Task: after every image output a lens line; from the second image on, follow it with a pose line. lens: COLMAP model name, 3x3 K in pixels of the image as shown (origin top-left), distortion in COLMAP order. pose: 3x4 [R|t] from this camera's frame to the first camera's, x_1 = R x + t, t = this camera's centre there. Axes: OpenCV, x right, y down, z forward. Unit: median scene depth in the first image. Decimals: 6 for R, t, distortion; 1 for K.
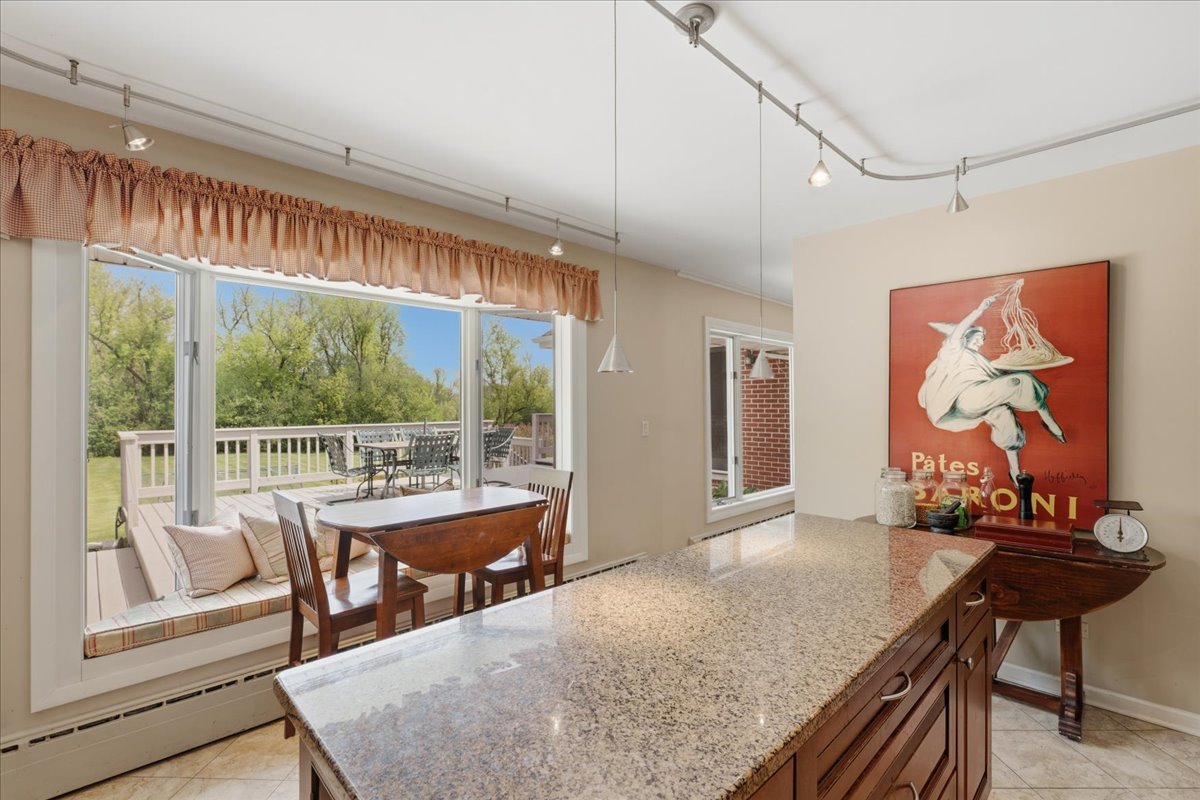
lens RADIAL K [[531.9, 0, 600.0], [0, 531.9, 400.0], [0, 0, 1]] dist [-0.003248, -0.000467]
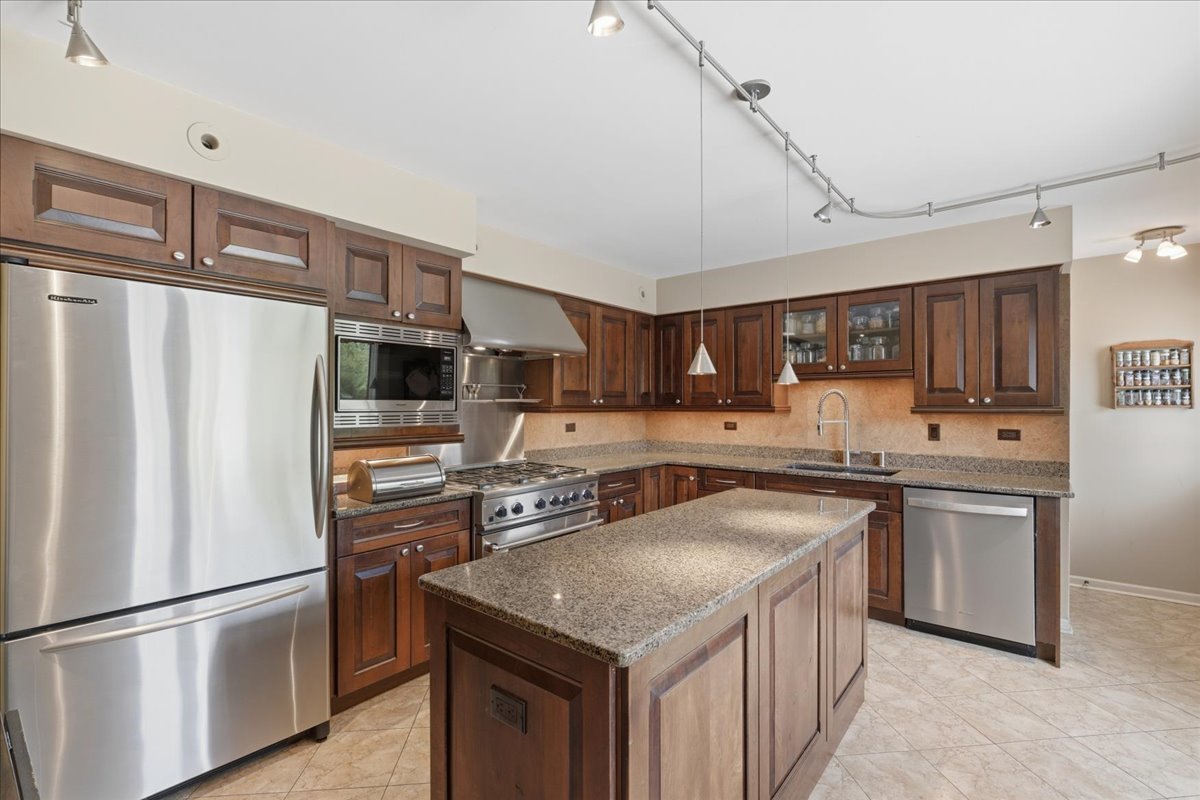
lens RADIAL K [[531.9, 0, 600.0], [0, 531.9, 400.0], [0, 0, 1]] dist [-0.003248, -0.000467]
pose [[-0.993454, 0.002242, -0.114212, 0.565891], [0.003948, 0.999884, -0.014718, 0.014865], [0.114166, -0.015073, -0.993347, 1.835017]]
